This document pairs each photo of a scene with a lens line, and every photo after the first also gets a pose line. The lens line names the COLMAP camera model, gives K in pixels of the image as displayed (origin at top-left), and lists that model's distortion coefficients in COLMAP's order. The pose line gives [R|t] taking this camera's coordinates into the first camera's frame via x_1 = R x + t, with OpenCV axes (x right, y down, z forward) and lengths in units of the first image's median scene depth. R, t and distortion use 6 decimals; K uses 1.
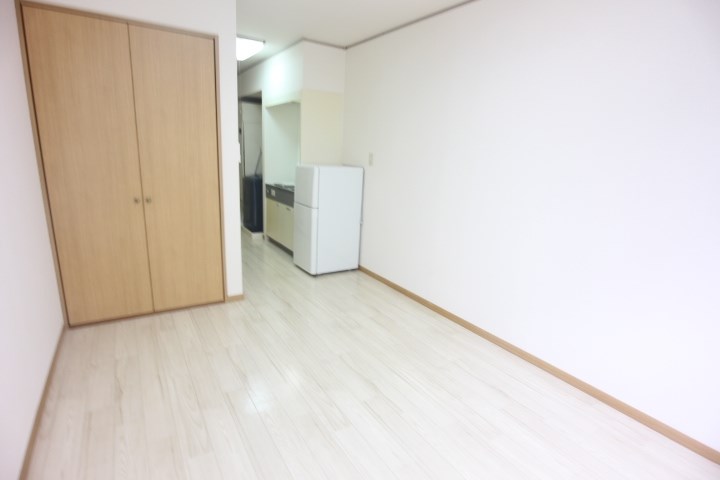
lens RADIAL K [[369.1, 0, 359.1], [0, 369.1, 239.5], [0, 0, 1]] dist [-0.031616, 0.000462]
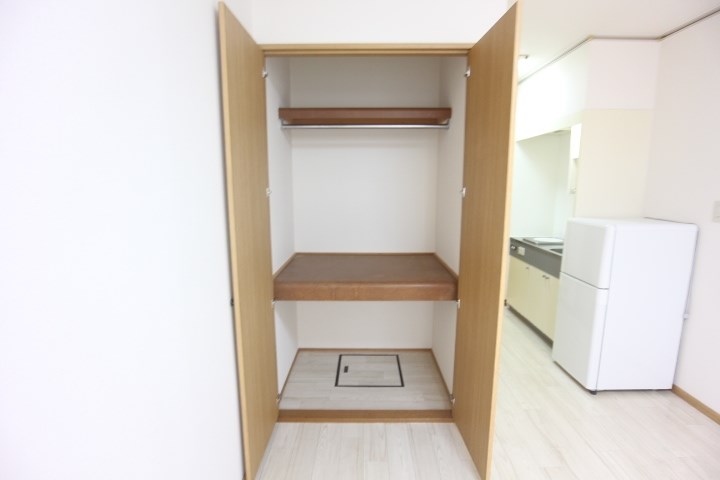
lens RADIAL K [[369.1, 0, 360.5], [0, 369.1, 240.9], [0, 0, 1]] dist [-0.031616, 0.000462]
pose [[0.835907, 0.036476, -0.547657, -0.117298], [-0.089990, 0.993395, -0.071191, -0.076329], [0.541443, 0.108793, 0.833669, 0.224855]]
